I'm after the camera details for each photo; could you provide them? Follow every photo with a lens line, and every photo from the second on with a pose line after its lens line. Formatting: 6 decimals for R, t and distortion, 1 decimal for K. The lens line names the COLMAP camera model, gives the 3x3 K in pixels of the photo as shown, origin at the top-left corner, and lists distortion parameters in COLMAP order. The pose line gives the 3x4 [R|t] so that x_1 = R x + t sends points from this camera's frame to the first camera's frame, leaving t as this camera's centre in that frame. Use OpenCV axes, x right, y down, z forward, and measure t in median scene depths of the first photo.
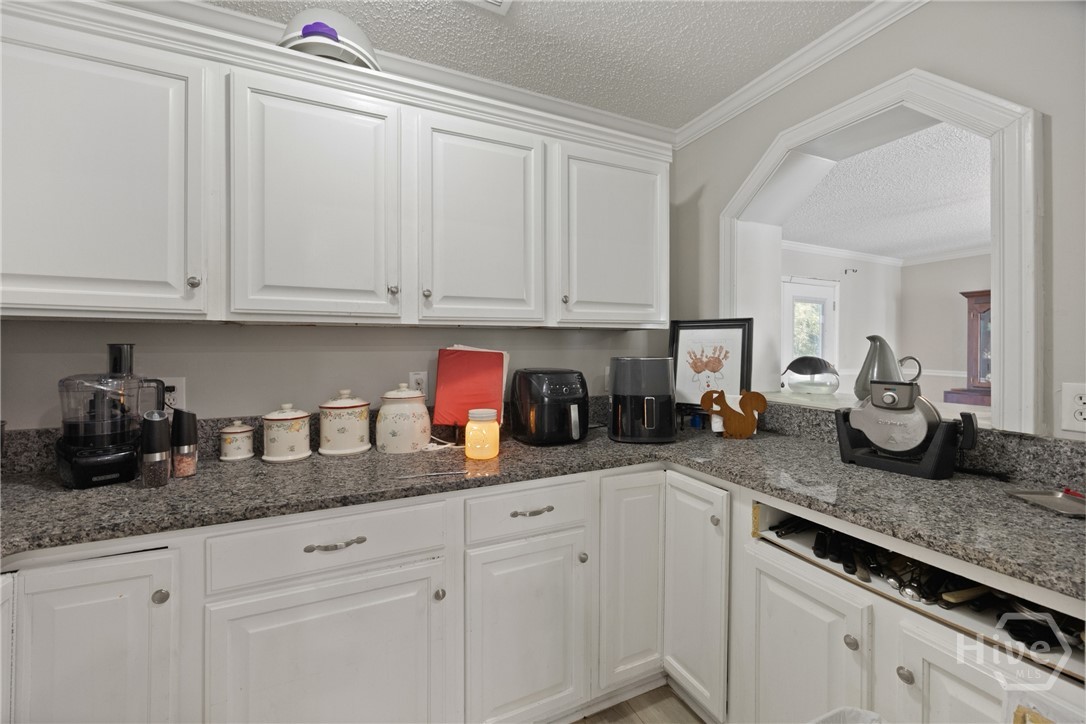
lens RADIAL K [[426.4, 0, 539.7], [0, 426.4, 348.7], [0, 0, 1]] dist [-0.001436, -0.000363]
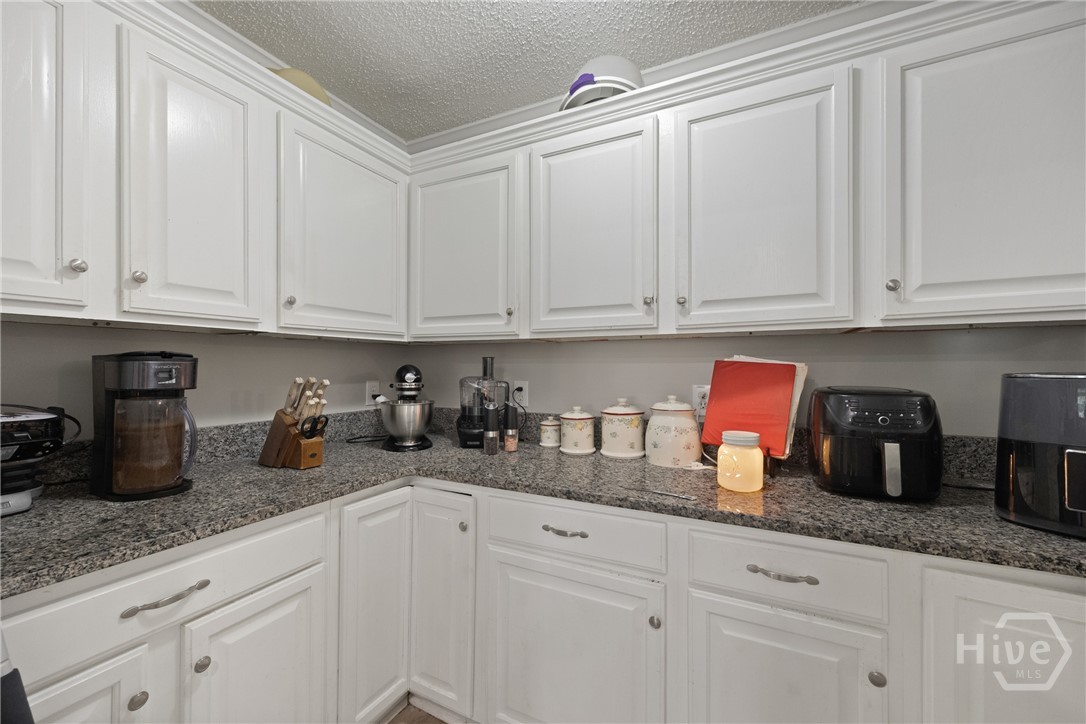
lens RADIAL K [[426.4, 0, 549.5], [0, 426.4, 361.4], [0, 0, 1]] dist [-0.001436, -0.000363]
pose [[0.627552, -0.002900, -0.778569, 0.290717], [-0.000417, 0.999992, -0.004061, 0.008708], [0.778574, 0.002874, 0.627546, 0.194244]]
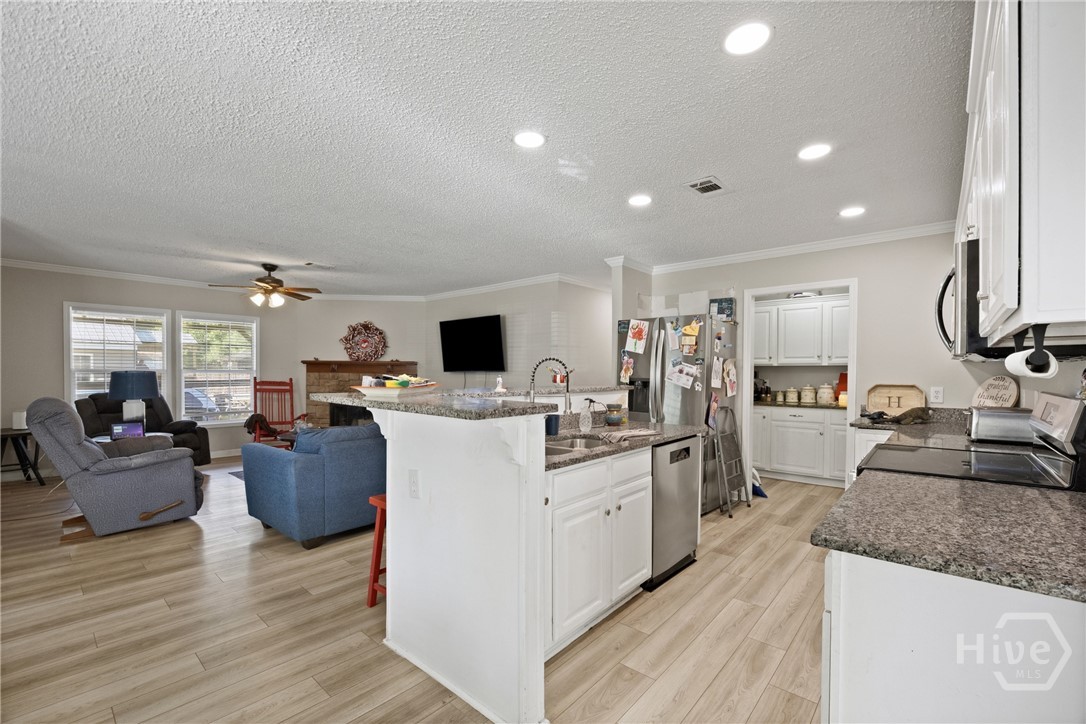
lens RADIAL K [[449.7, 0, 554.8], [0, 449.7, 378.0], [0, 0, 1]] dist [-0.011191, 0.000478]
pose [[0.415867, 0.023516, -0.909121, 2.133263], [-0.000688, 0.999673, 0.025544, -0.050213], [0.909425, -0.009998, 0.415747, -2.543381]]
